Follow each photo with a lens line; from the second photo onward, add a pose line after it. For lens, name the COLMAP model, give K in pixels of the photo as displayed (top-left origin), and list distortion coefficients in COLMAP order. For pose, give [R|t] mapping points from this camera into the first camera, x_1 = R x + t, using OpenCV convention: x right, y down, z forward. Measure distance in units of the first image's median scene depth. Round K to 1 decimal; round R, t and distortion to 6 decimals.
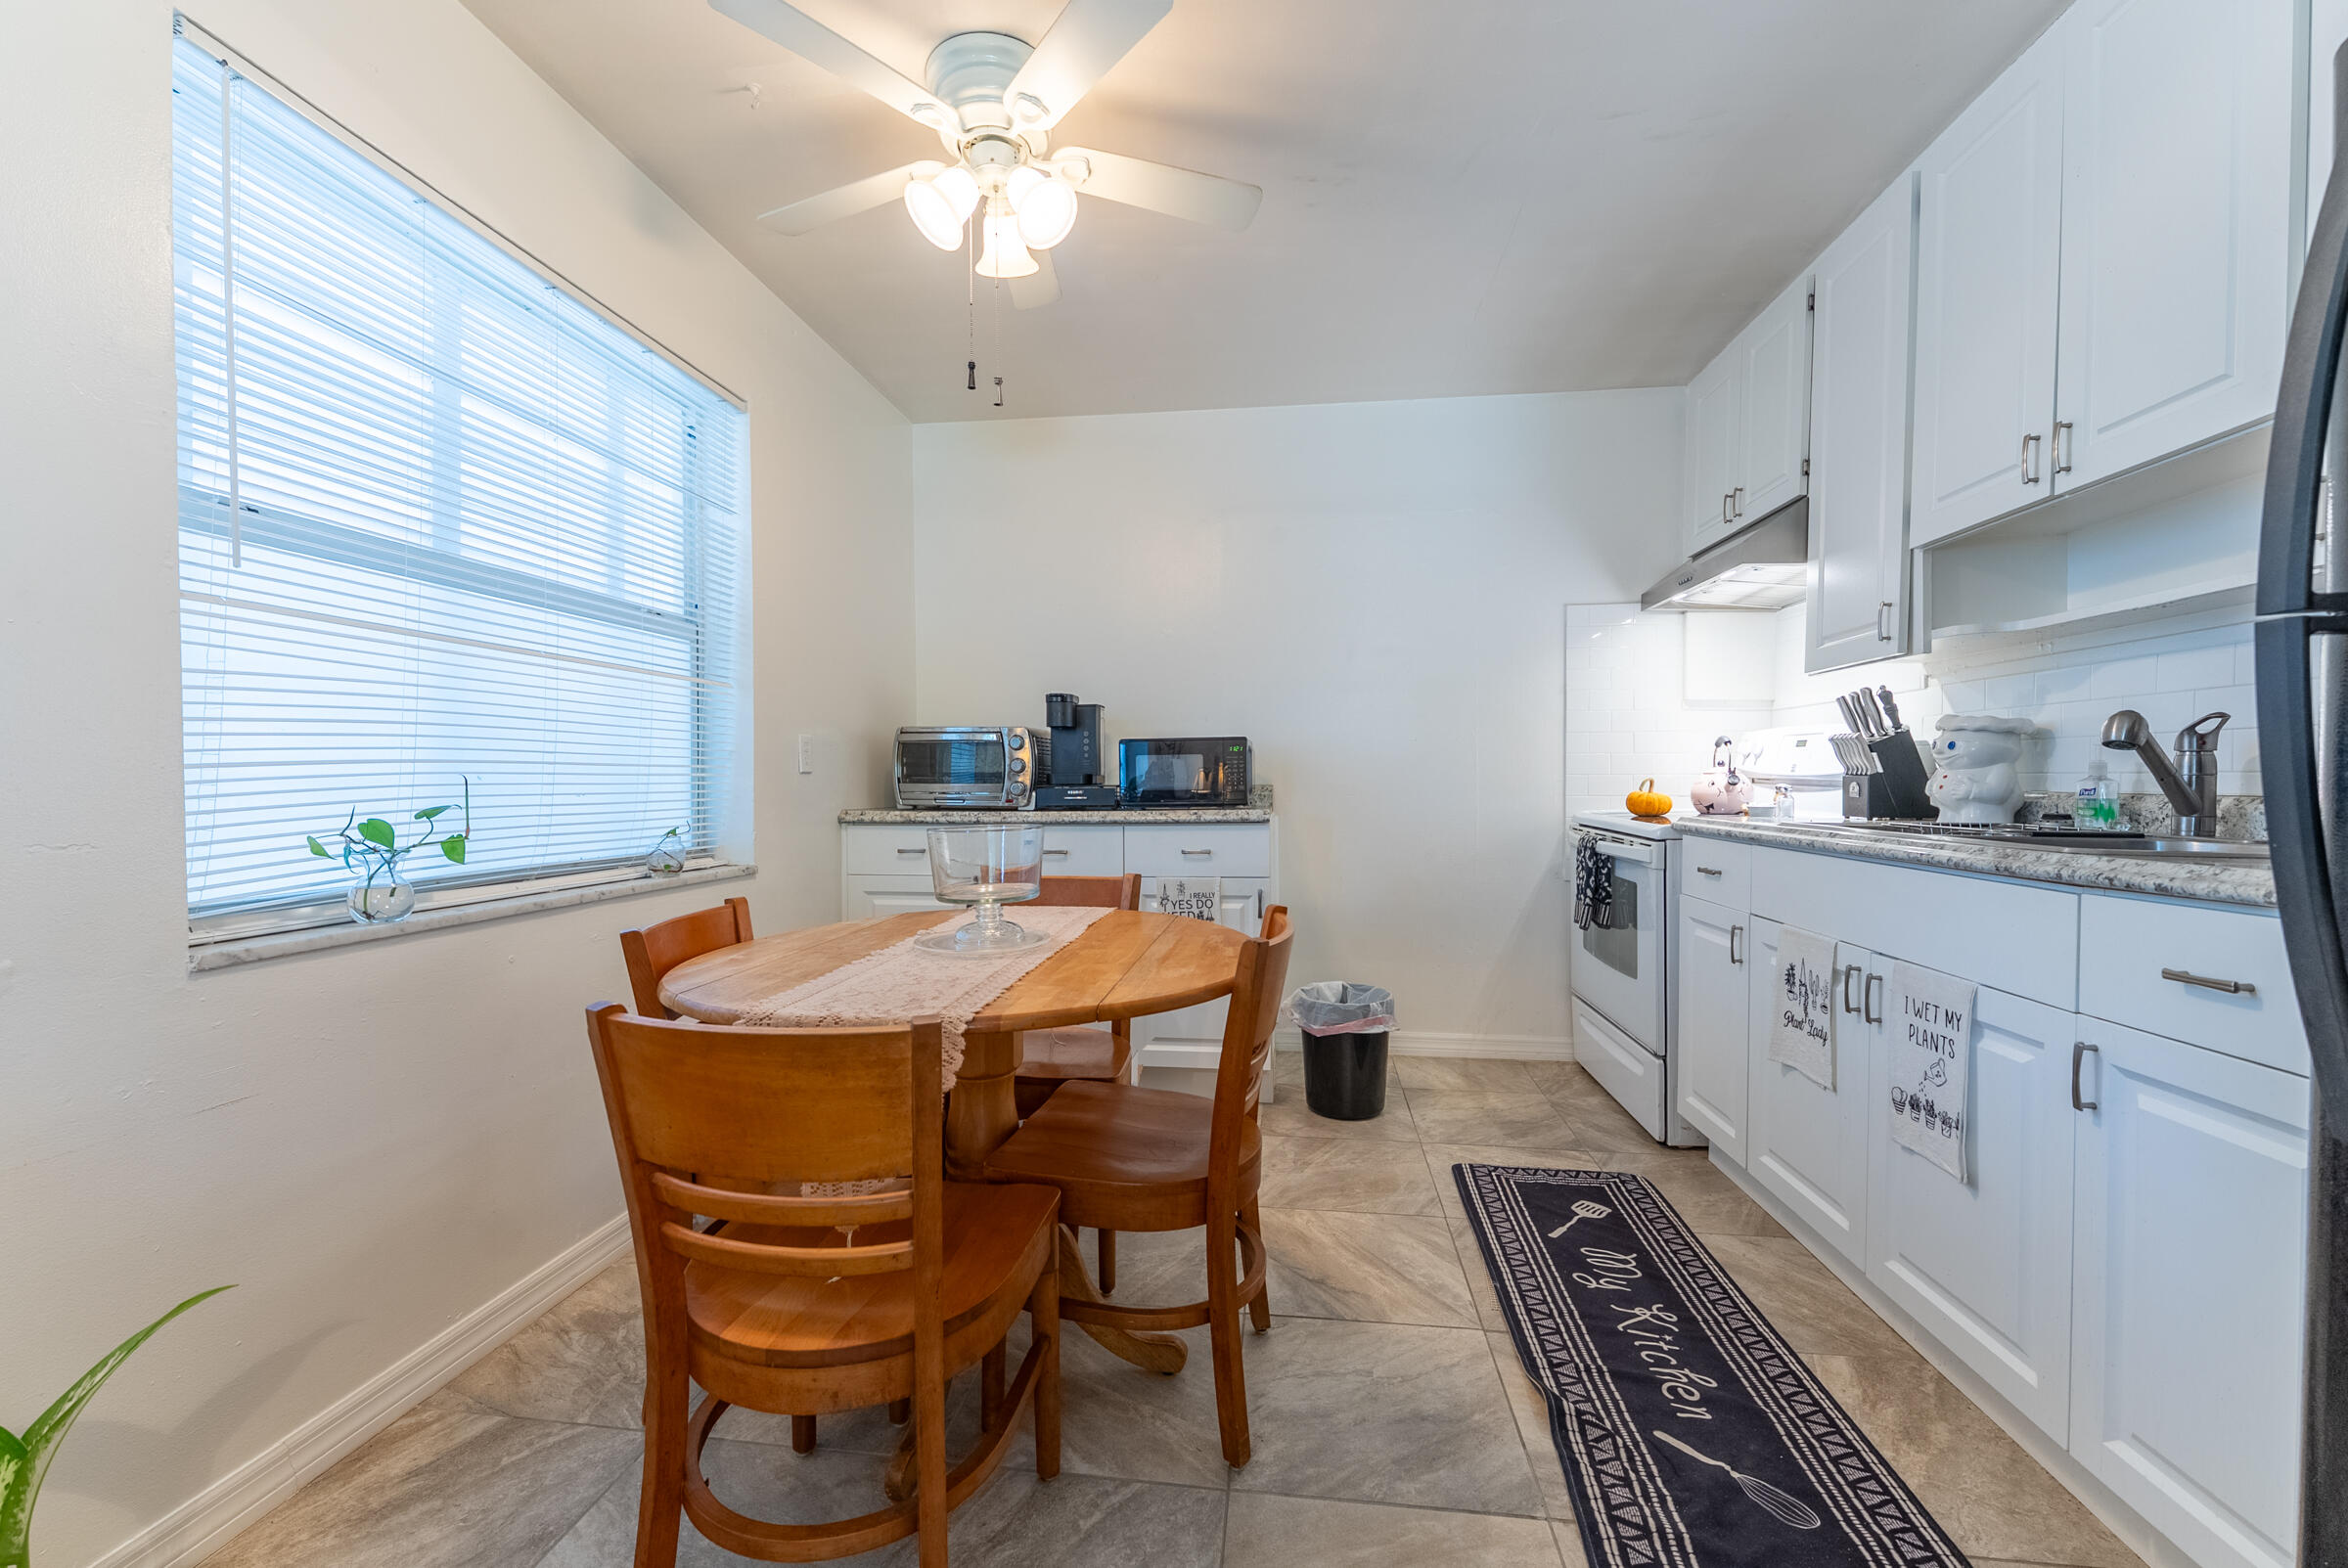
lens RADIAL K [[950.2, 0, 1164.9], [0, 950.2, 803.3], [0, 0, 1]] dist [-0.002780, -0.000526]
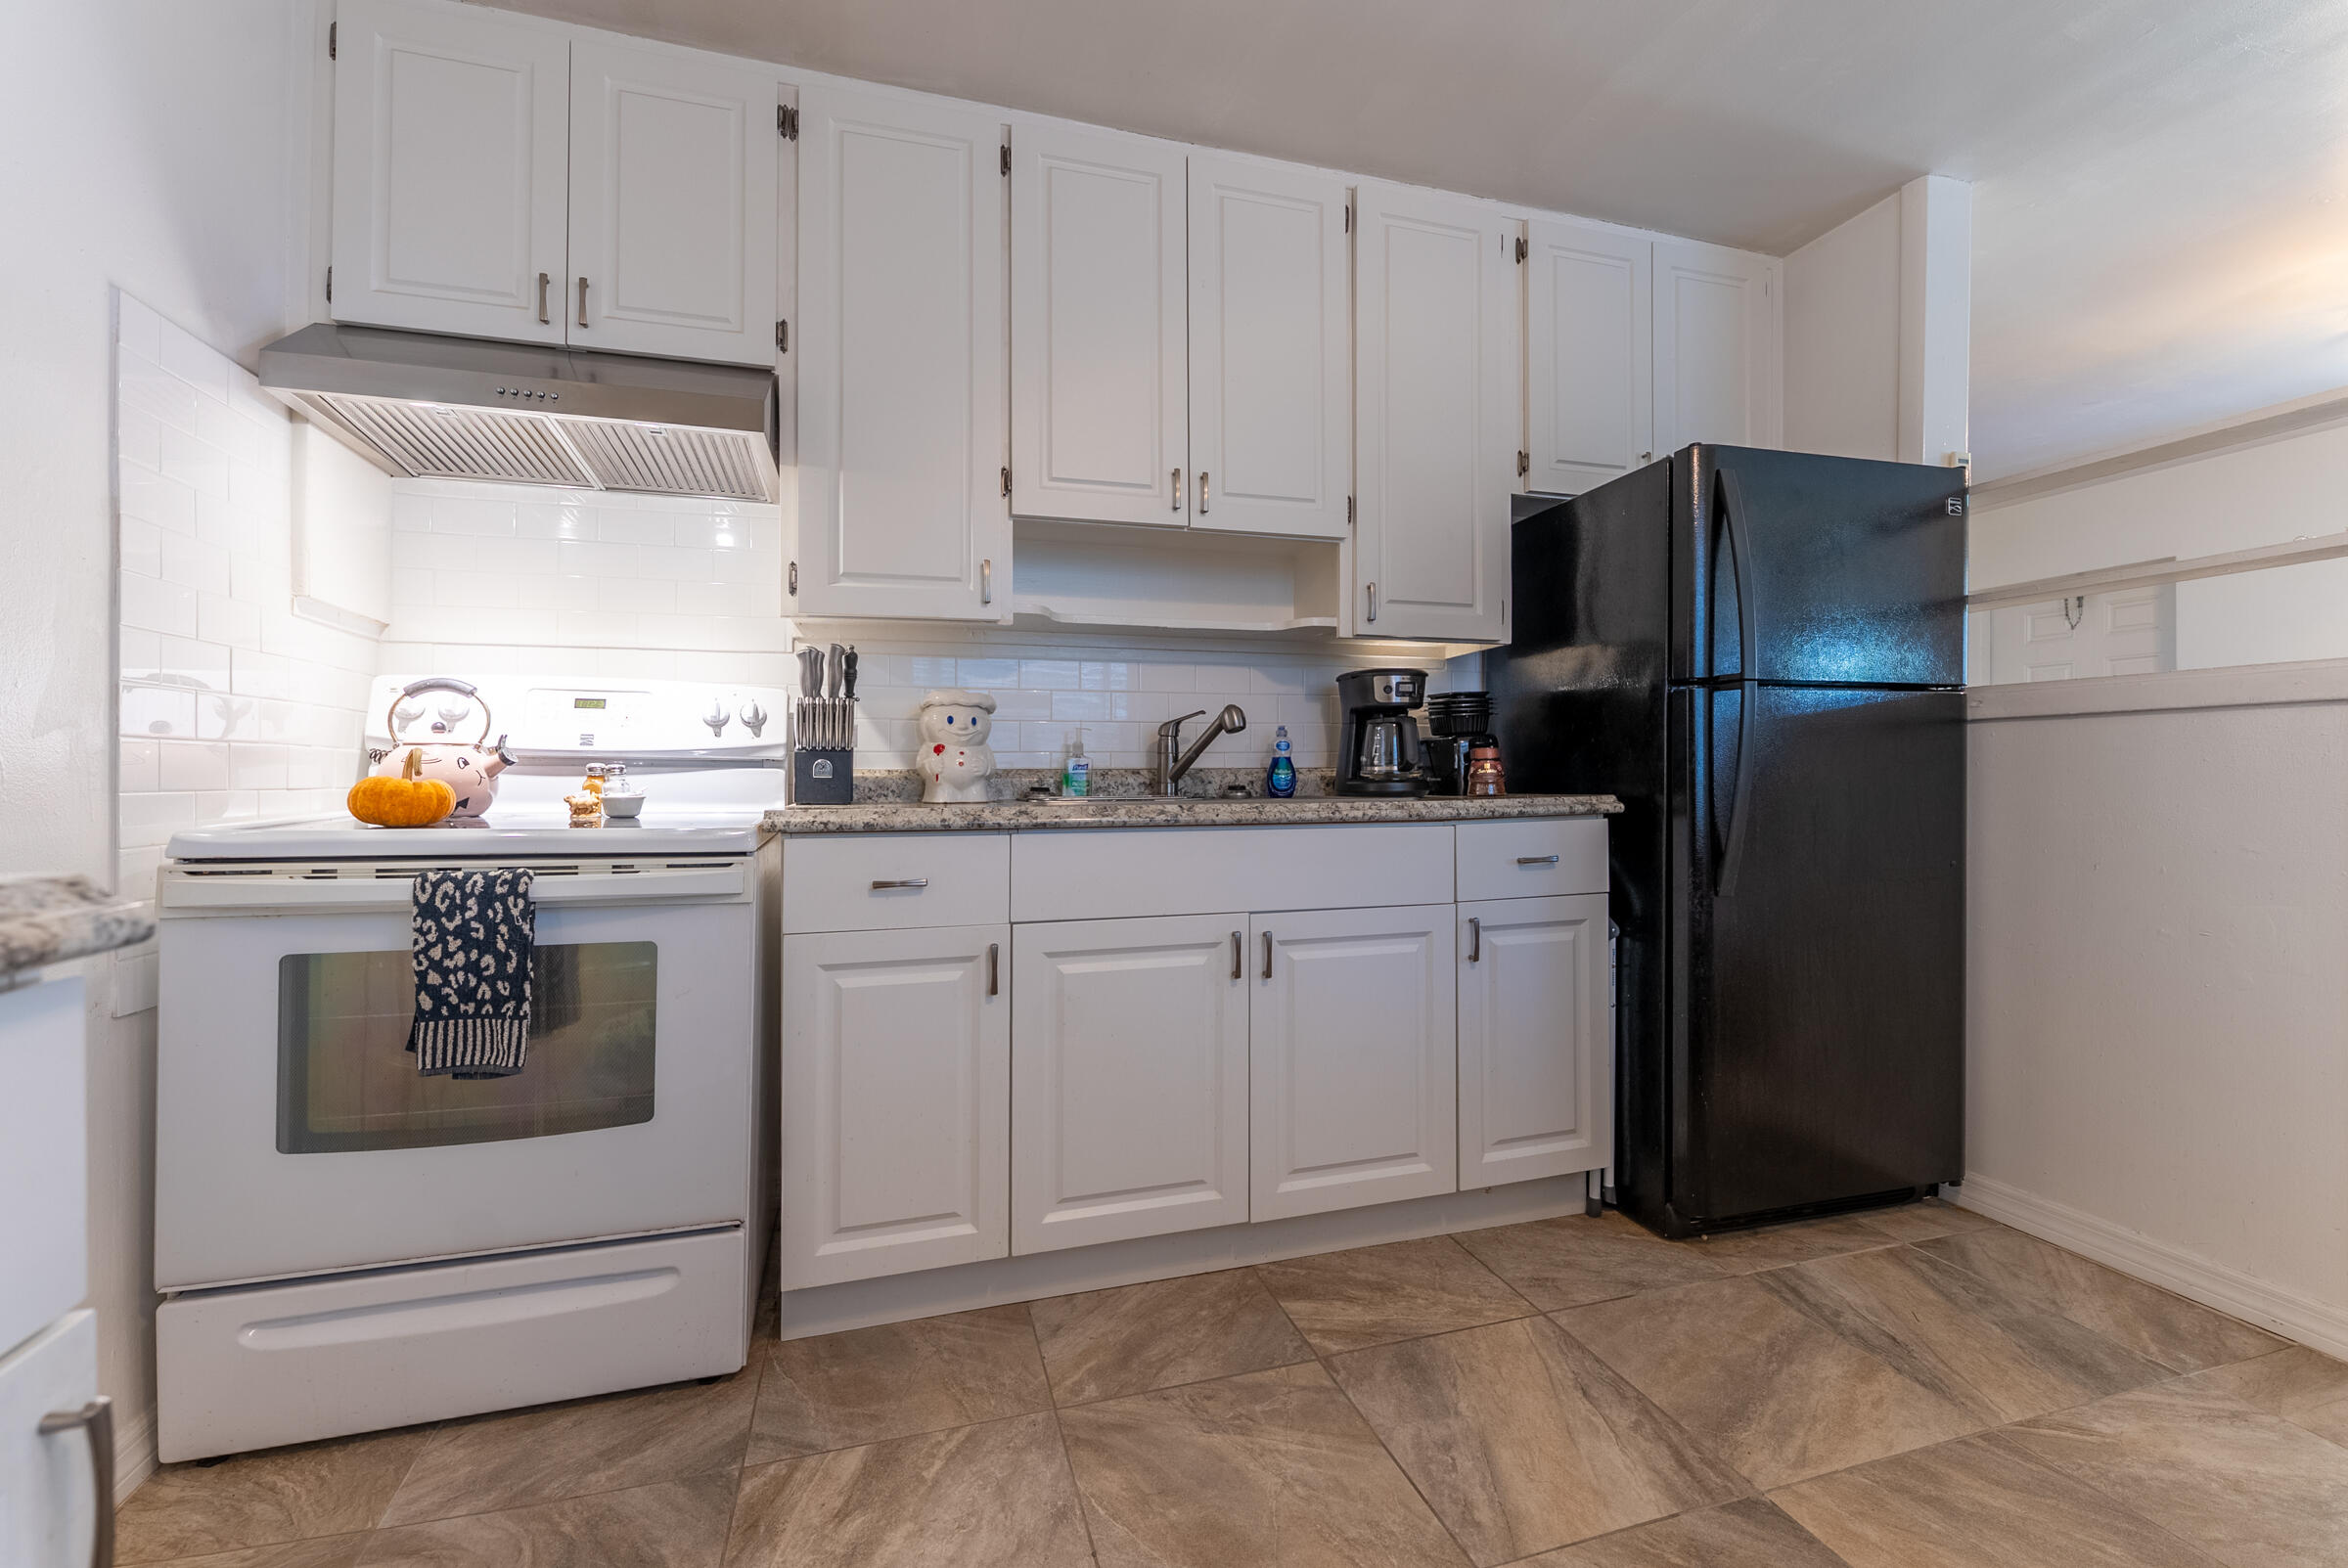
lens RADIAL K [[972.9, 0, 1170.5], [0, 972.9, 764.1], [0, 0, 1]] dist [-0.000551, -0.000119]
pose [[-0.423588, 0.006456, 0.905832, -0.200155], [0.026167, 0.999645, 0.005111, -0.018160], [-0.905477, 0.025868, -0.423606, 1.483003]]
